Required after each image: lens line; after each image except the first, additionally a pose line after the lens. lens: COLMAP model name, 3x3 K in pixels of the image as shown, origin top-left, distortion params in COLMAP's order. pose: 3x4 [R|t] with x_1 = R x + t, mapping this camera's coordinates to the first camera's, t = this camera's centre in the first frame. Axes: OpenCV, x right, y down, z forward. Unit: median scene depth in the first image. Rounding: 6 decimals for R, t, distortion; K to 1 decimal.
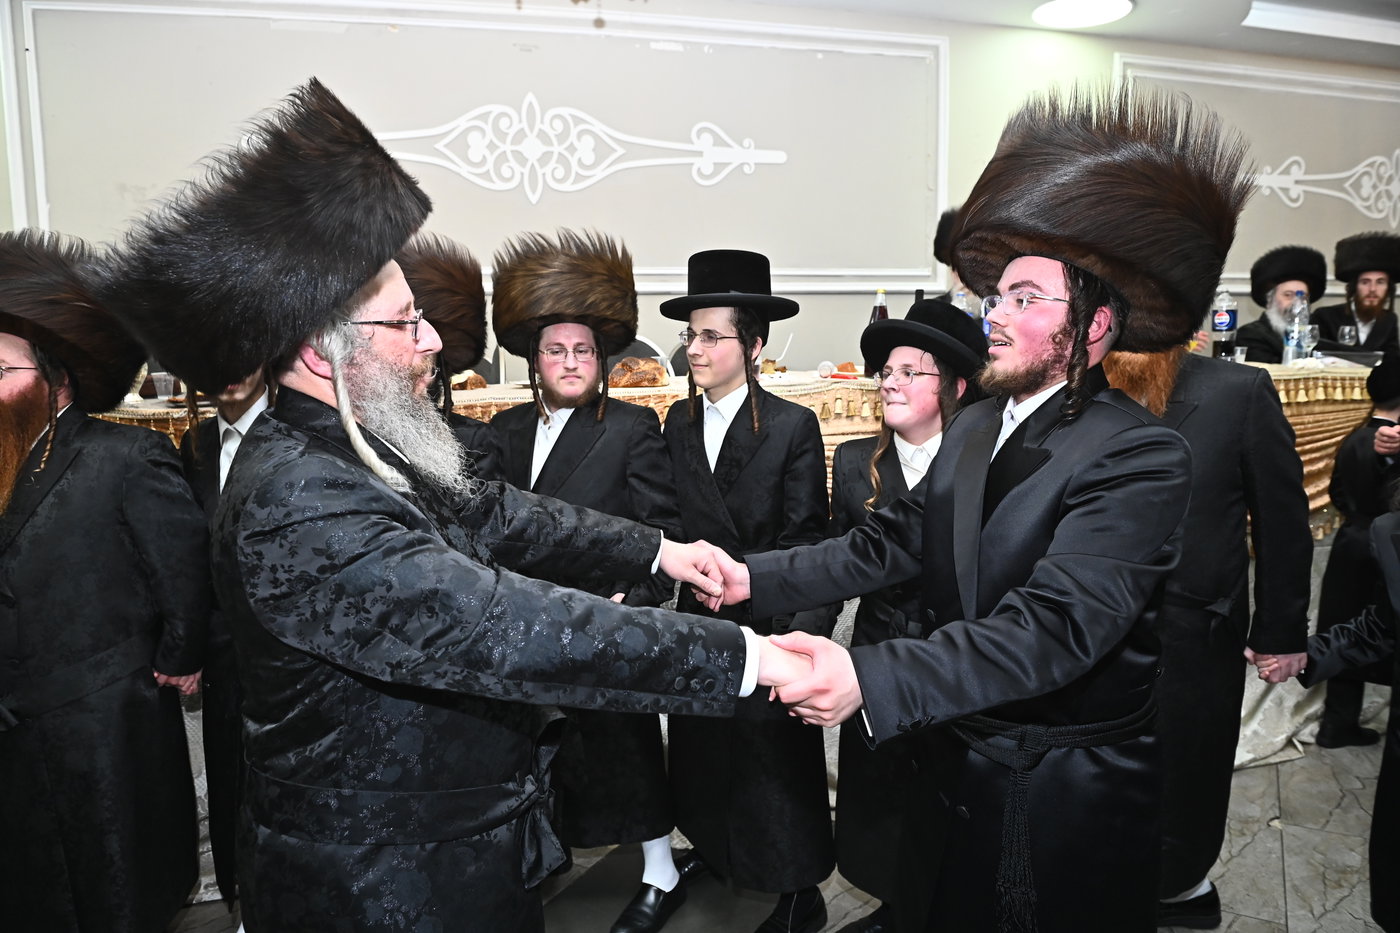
lens RADIAL K [[963.6, 0, 700.9], [0, 963.6, 460.4], [0, 0, 1]] dist [-0.046250, -0.001371]
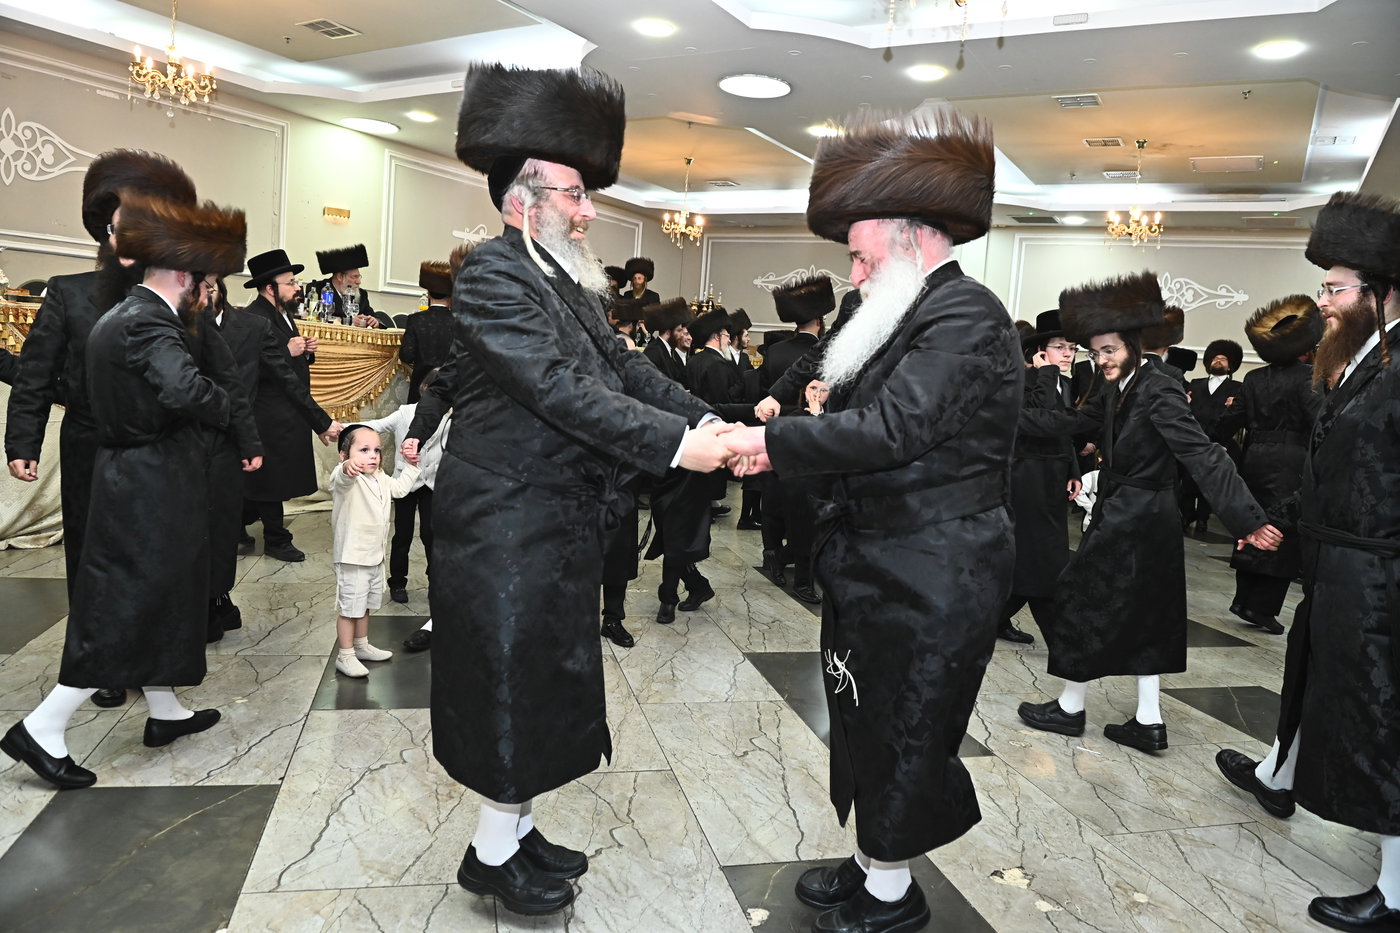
lens RADIAL K [[963.6, 0, 694.2], [0, 963.6, 466.5], [0, 0, 1]] dist [-0.046250, -0.001371]
pose [[0.722676, -0.022649, 0.690816, -0.403987], [0.040666, 0.999125, -0.009785, 0.199455], [-0.689990, 0.035164, 0.722964, -0.674786]]
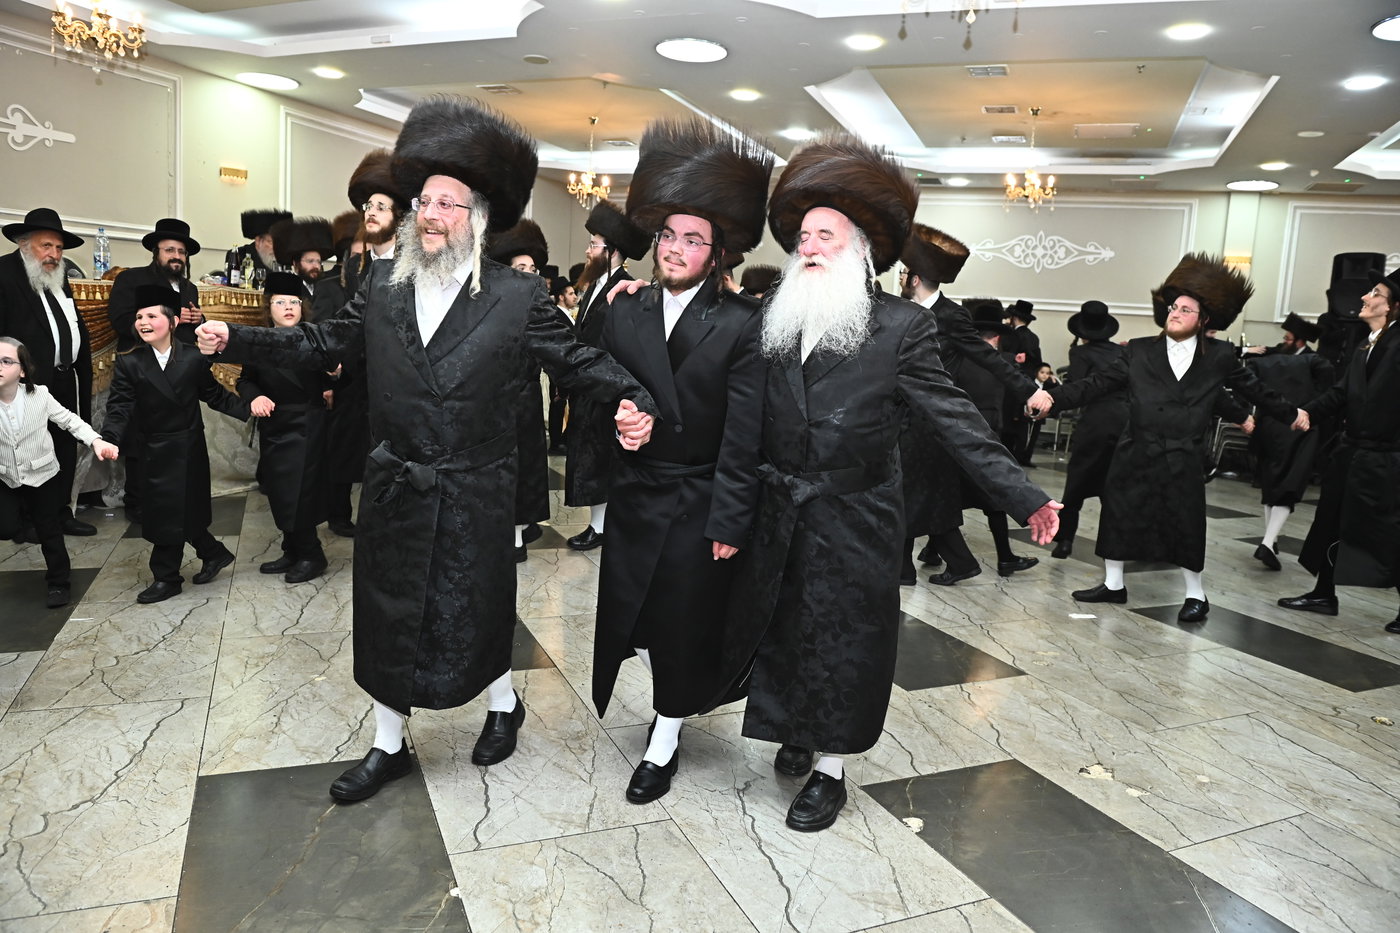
lens RADIAL K [[963.6, 0, 695.0], [0, 963.6, 464.1], [0, 0, 1]] dist [-0.046250, -0.001371]
pose [[0.602736, -0.078090, 0.794111, -0.531645], [0.077129, 0.996241, 0.039425, 0.189882], [-0.794204, 0.037486, 0.606493, -0.584469]]
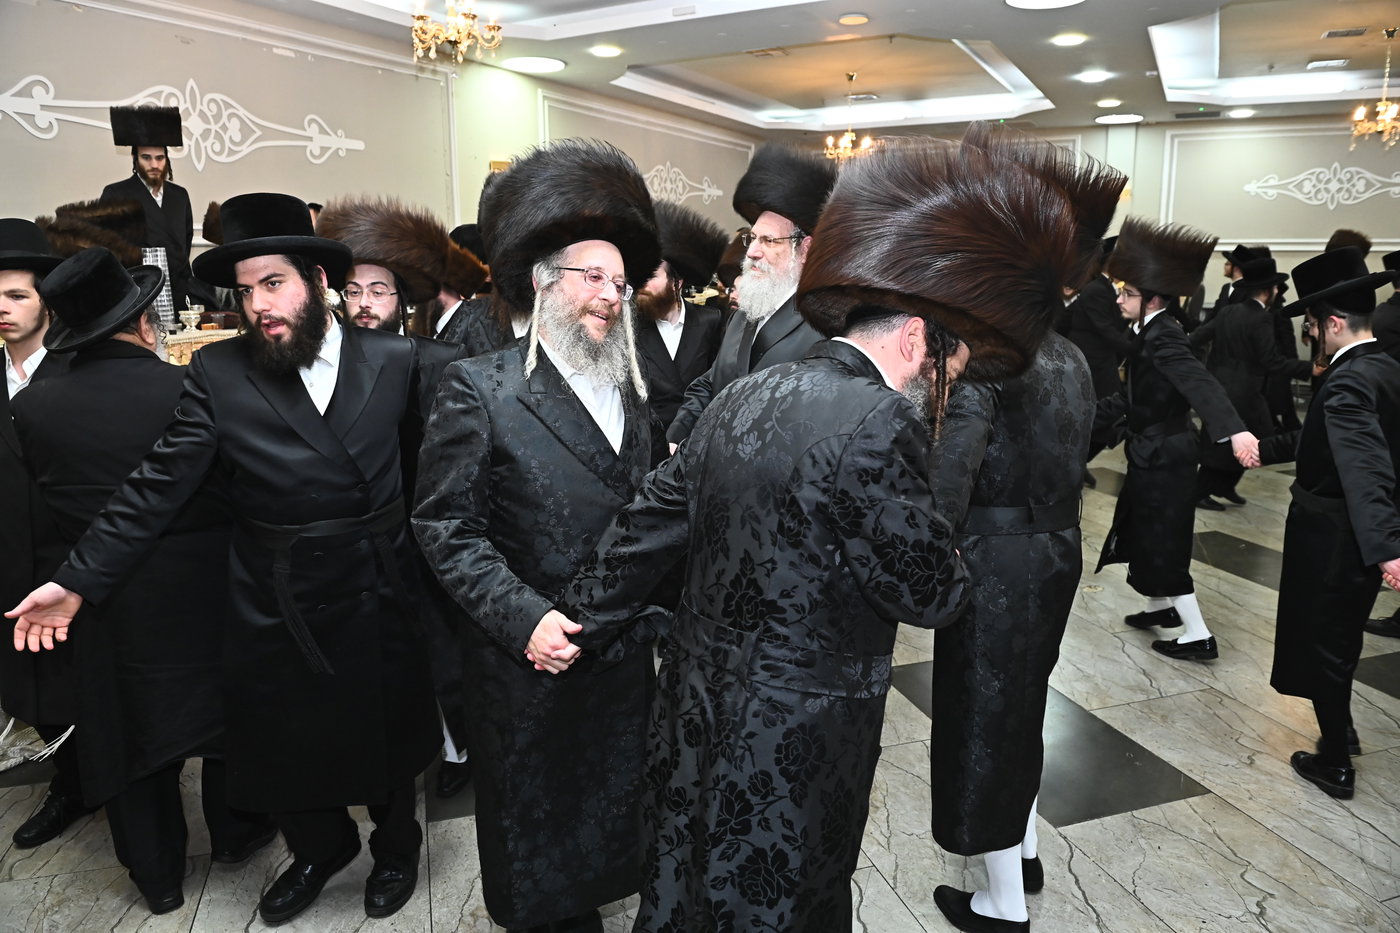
lens RADIAL K [[963.6, 0, 700.8], [0, 963.6, 475.1], [0, 0, 1]] dist [-0.046250, -0.001371]
pose [[0.687173, -0.157850, 0.709138, -0.645469], [0.128097, 0.987143, 0.095603, 0.075017], [-0.715112, 0.025142, 0.698558, -0.268560]]
